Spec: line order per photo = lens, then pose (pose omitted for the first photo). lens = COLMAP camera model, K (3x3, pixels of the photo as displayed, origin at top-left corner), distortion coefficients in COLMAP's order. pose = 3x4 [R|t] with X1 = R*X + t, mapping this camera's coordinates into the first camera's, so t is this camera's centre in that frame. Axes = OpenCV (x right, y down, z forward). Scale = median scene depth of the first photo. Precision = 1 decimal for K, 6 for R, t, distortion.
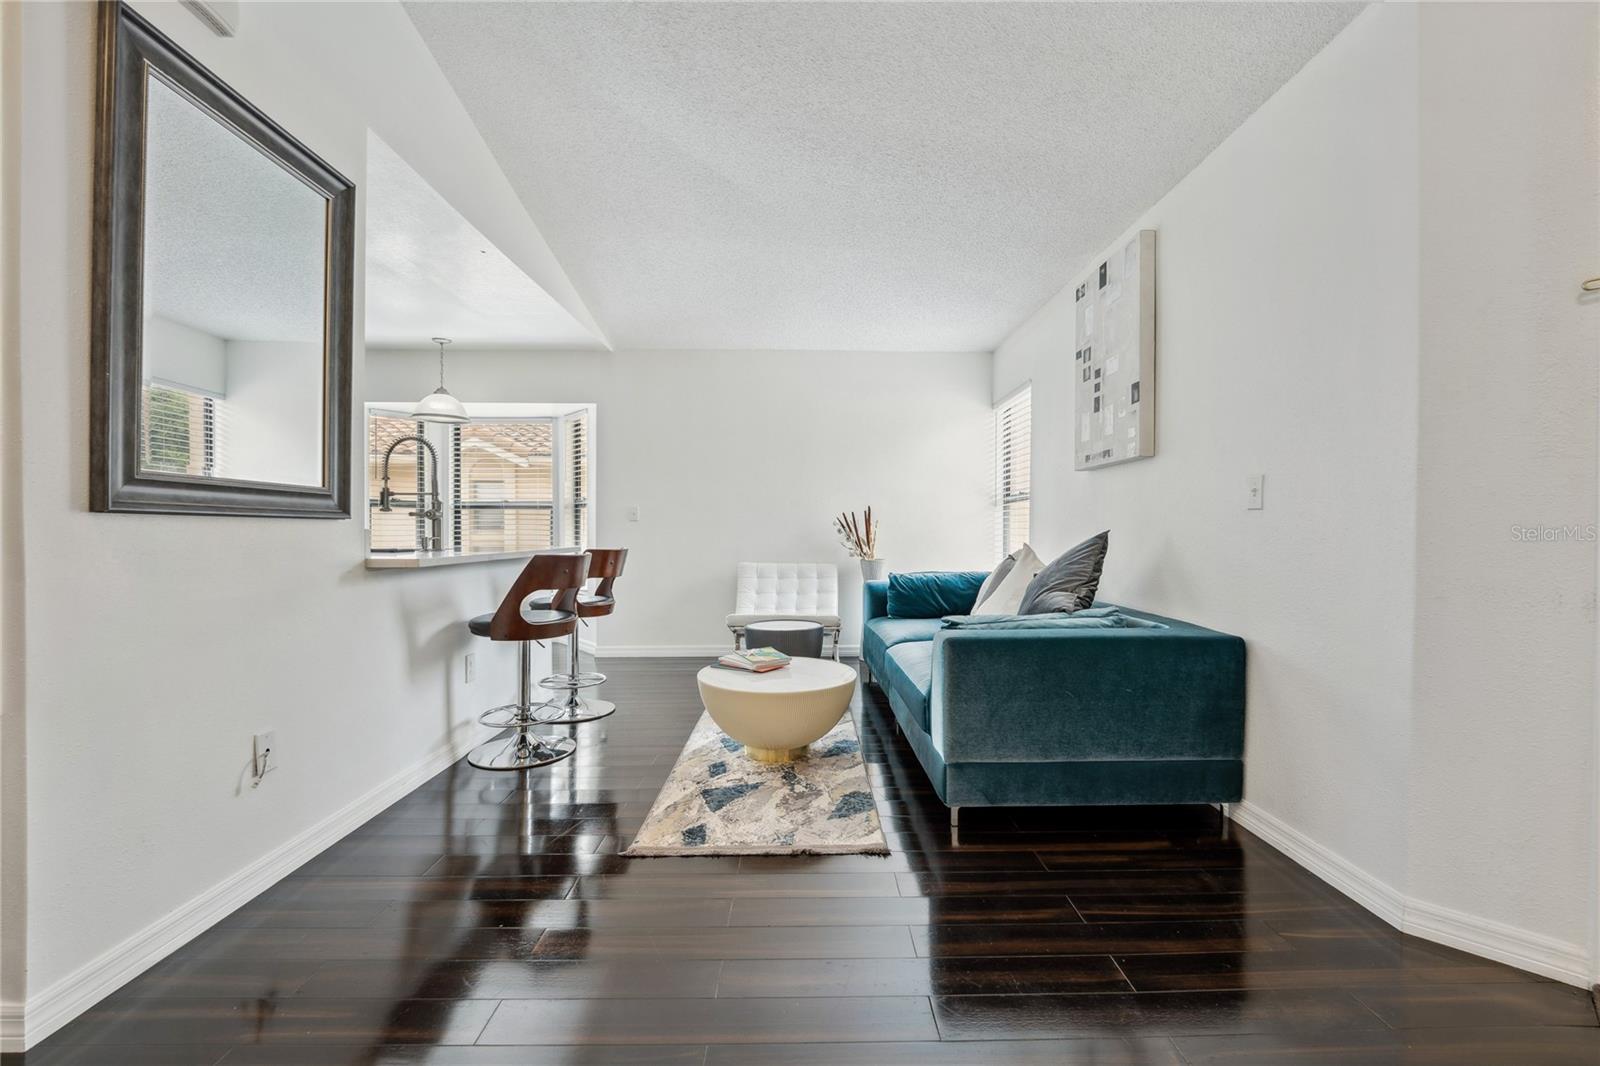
lens RADIAL K [[672.7, 0, 819.1], [0, 672.7, 535.1], [0, 0, 1]] dist [-0.000061, 0.000006]
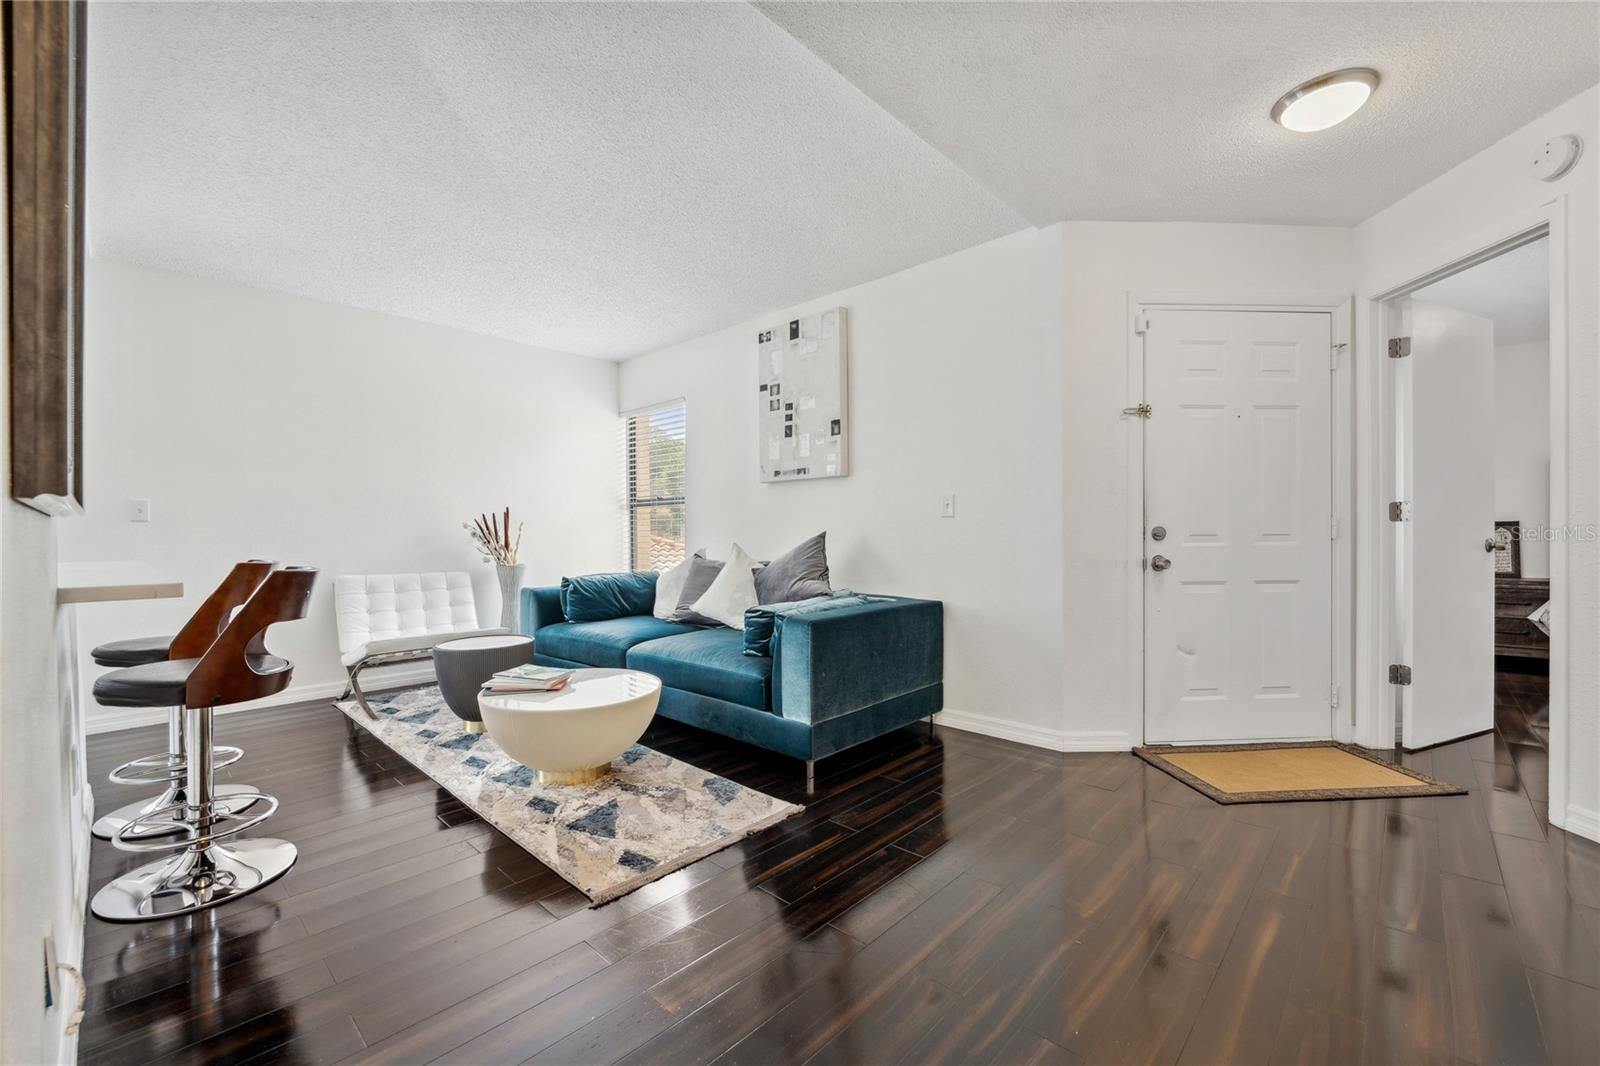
lens RADIAL K [[649.1, 0, 808.2], [0, 649.1, 535.7], [0, 0, 1]] dist [0.001517, 0.000154]
pose [[0.698152, -0.006878, 0.715916, -0.486537], [0.010636, 0.999943, -0.000765, 0.001629], [-0.715870, 0.008148, 0.698186, 0.151315]]
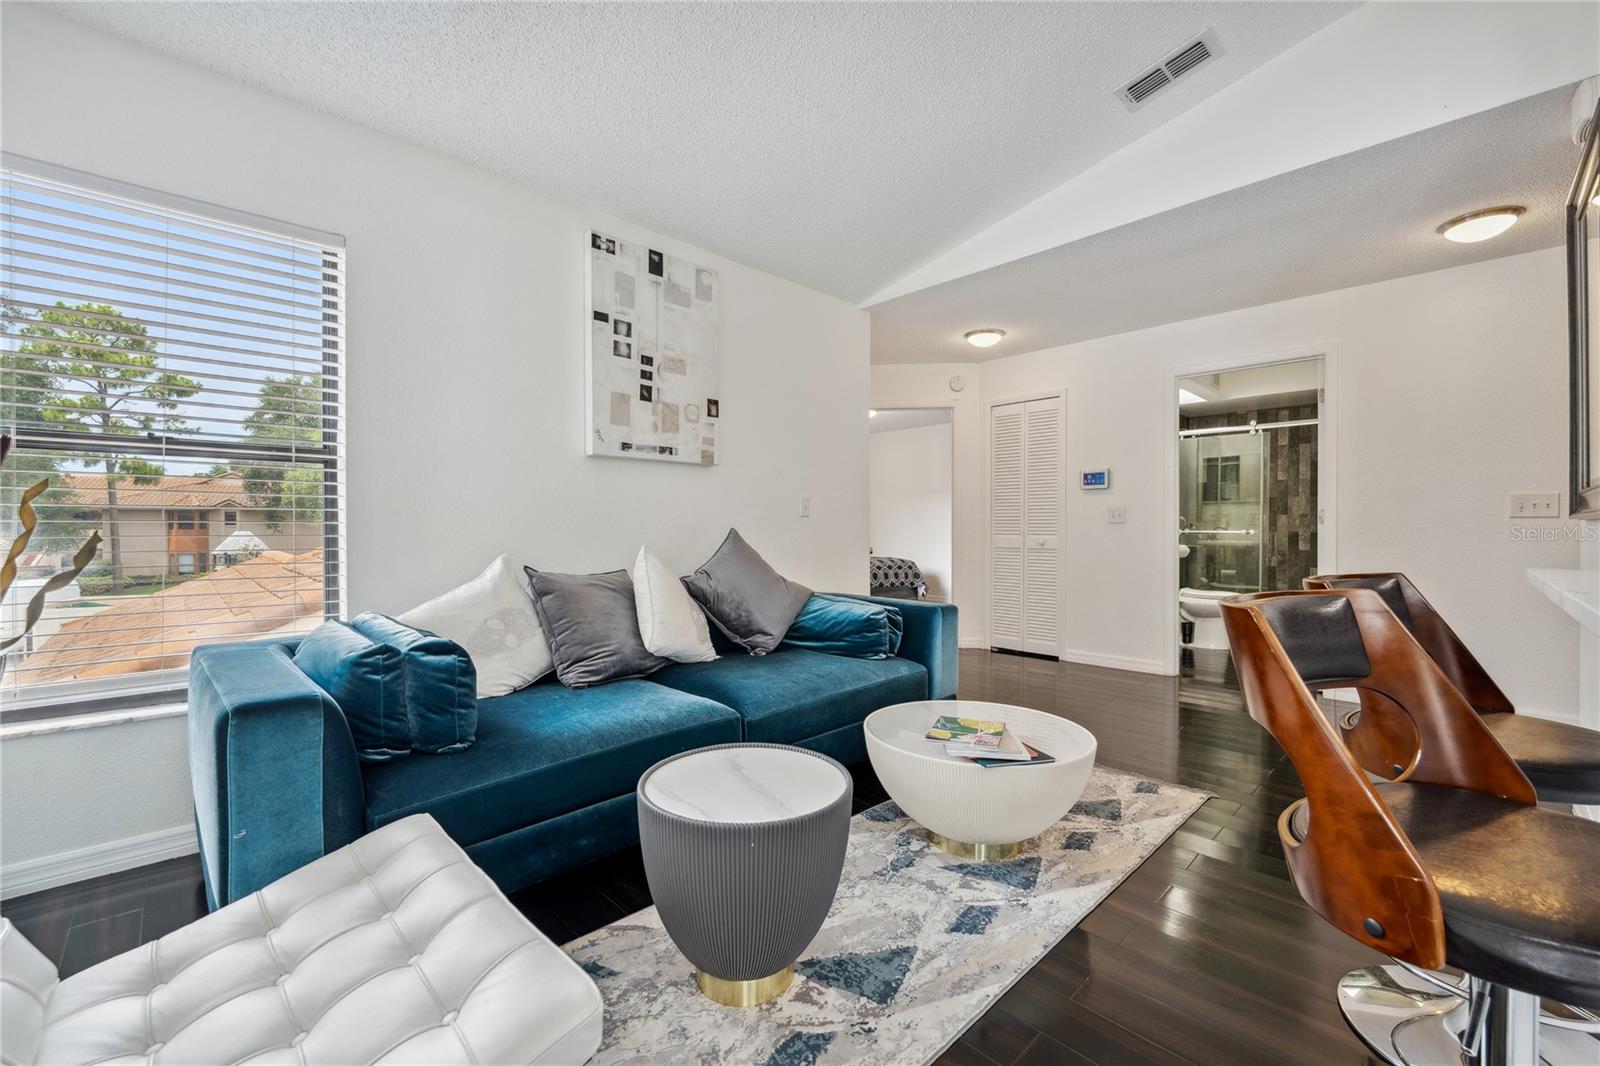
lens RADIAL K [[659.9, 0, 811.3], [0, 659.9, 523.1], [0, 0, 1]] dist [-0.001058, -0.000305]
pose [[-0.682067, -0.004636, 0.731275, -0.470526], [-0.002585, 0.999989, 0.003928, -0.020656], [-0.731285, 0.000789, -0.682072, 1.659700]]
